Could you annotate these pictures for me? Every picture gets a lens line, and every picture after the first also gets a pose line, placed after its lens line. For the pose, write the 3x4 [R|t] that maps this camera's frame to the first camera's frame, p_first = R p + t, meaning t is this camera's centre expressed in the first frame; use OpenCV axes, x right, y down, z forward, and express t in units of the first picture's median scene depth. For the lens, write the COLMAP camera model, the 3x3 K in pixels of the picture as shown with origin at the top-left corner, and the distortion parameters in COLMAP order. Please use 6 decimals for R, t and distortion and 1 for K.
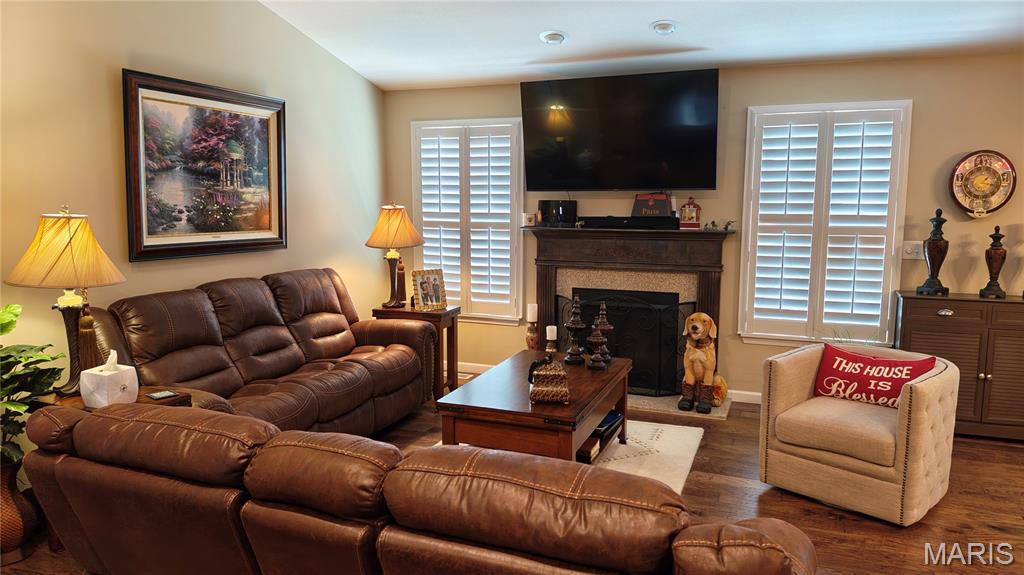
lens RADIAL K [[700.9, 0, 517.3], [0, 700.9, 303.3], [0, 0, 1]] dist [0.046907, -0.072399]
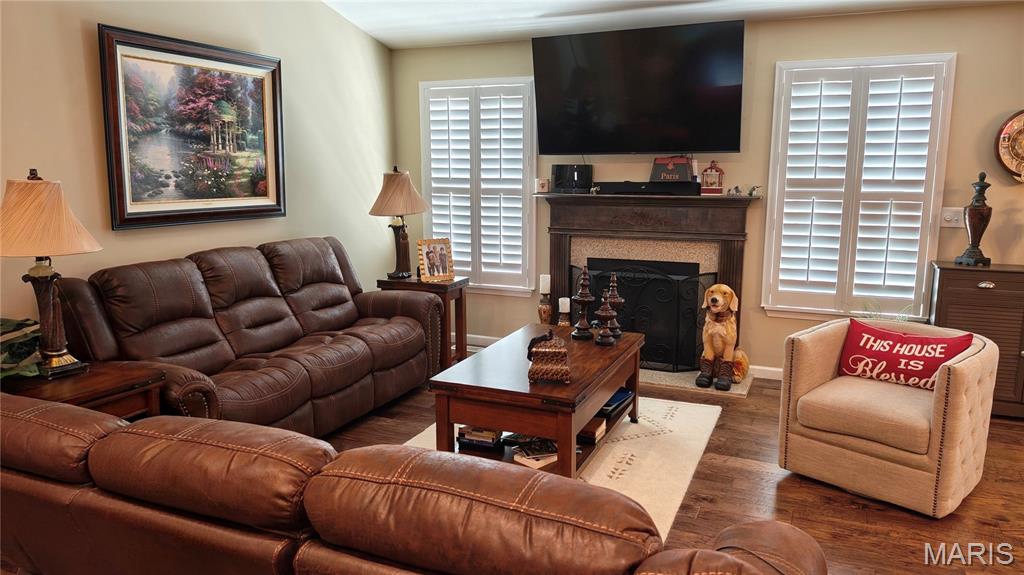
lens RADIAL K [[700.9, 0, 524.5], [0, 700.9, 304.7], [0, 0, 1]] dist [0.046907, -0.072399]
pose [[0.999370, 0.003564, -0.035304, 0.033517], [-0.001916, 0.998912, 0.046588, -0.002994], [0.035432, -0.046491, 0.998290, 0.052748]]
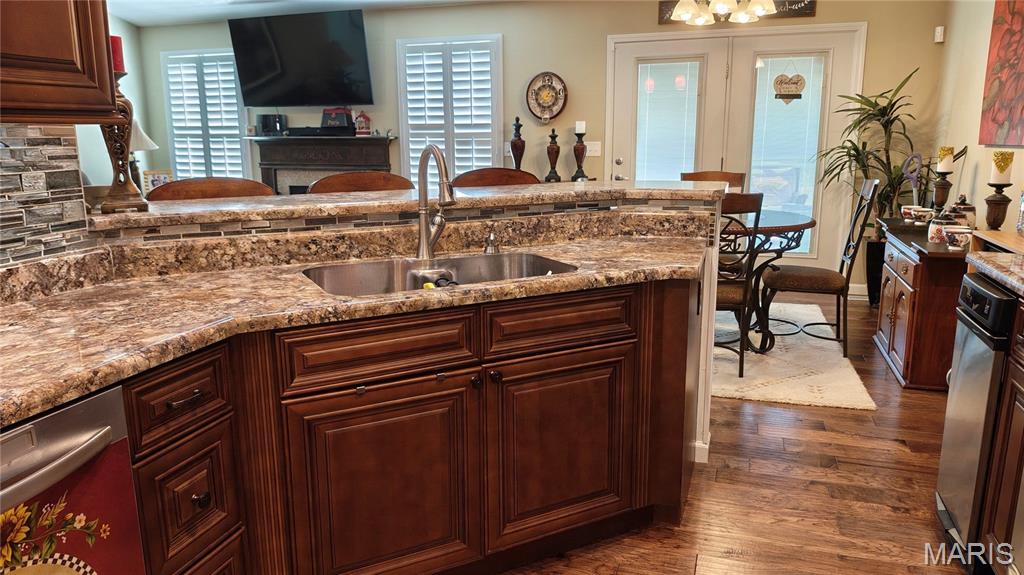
lens RADIAL K [[700.9, 0, 507.0], [0, 700.9, 286.3], [0, 0, 1]] dist [0.046907, -0.072399]
pose [[0.998759, -0.022940, 0.044210, 0.500024], [0.019589, 0.997008, 0.074780, 0.087434], [-0.045793, -0.073821, 0.996220, -0.358248]]
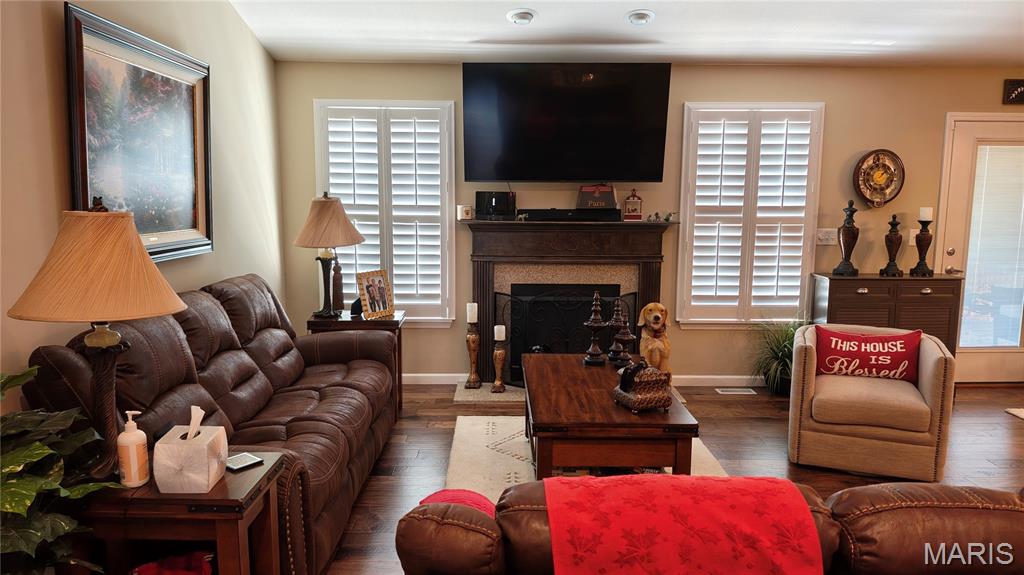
lens RADIAL K [[700.9, 0, 504.8], [0, 700.9, 297.9], [0, 0, 1]] dist [0.046907, -0.072399]
pose [[0.925728, -0.053805, 0.374343, -0.346297], [0.051881, 0.998537, 0.015222, -0.022227], [-0.374615, 0.005330, 0.927165, 0.151219]]
